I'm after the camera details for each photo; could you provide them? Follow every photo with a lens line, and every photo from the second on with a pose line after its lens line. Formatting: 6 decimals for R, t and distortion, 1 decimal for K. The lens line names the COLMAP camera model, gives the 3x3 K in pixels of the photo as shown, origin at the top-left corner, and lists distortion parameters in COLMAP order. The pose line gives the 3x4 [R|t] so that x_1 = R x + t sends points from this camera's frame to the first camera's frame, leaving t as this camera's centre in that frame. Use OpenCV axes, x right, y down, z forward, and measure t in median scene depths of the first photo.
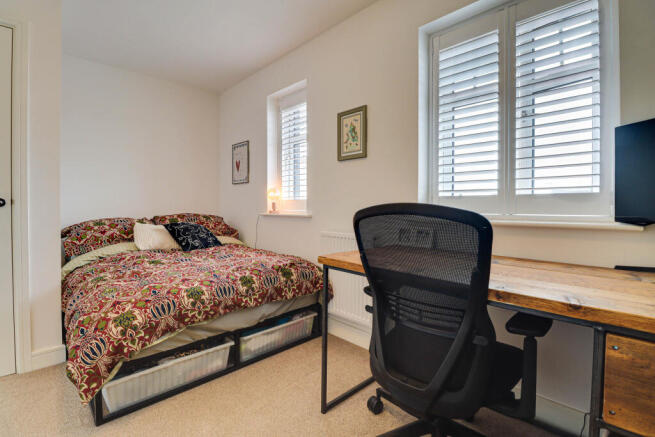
lens RADIAL K [[309.2, 0, 328.5], [0, 309.2, 210.9], [0, 0, 1]] dist [-0.002201, -0.000487]
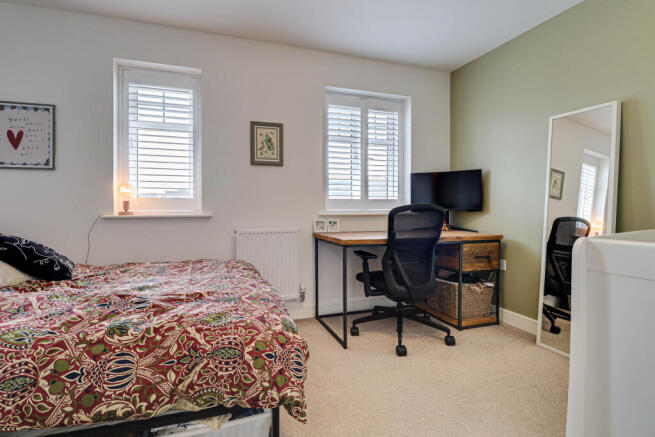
lens RADIAL K [[309.2, 0, 328.5], [0, 309.2, 210.9], [0, 0, 1]] dist [-0.002201, -0.000487]
pose [[0.412299, -0.015215, 0.910921, -0.906297], [0.016708, 0.999819, 0.009138, -0.001346], [-0.910895, 0.011452, 0.412479, 0.313998]]
